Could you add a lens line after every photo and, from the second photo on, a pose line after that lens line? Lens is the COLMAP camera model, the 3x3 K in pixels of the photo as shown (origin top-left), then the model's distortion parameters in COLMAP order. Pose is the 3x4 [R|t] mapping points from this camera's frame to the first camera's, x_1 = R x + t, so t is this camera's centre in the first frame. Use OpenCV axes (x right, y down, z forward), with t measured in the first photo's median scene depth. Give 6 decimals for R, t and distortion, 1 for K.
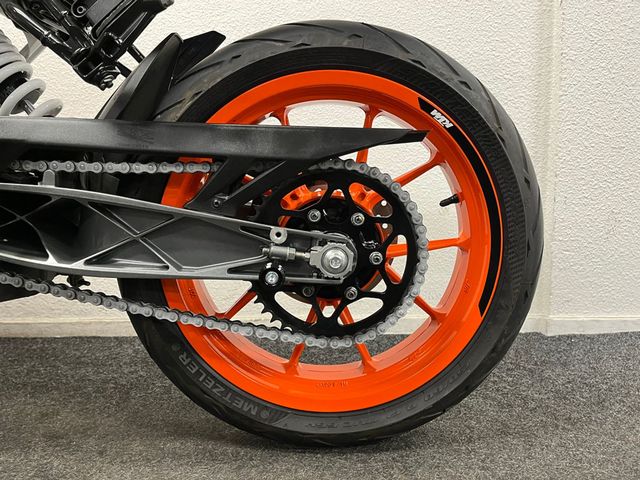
lens RADIAL K [[463.6, 0, 322.8], [0, 463.6, 253.8], [0, 0, 1]] dist [0.070508, -0.081975]
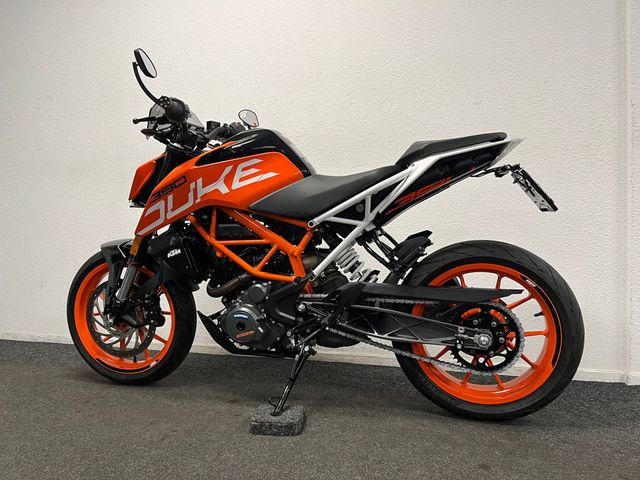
lens RADIAL K [[463.6, 0, 322.8], [0, 463.6, 253.8], [0, 0, 1]] dist [0.070508, -0.081975]
pose [[0.950759, 0.003235, -0.309915, -0.019945], [-0.028680, 0.996573, -0.077584, -0.219341], [0.308602, 0.082652, 0.947594, -1.638847]]
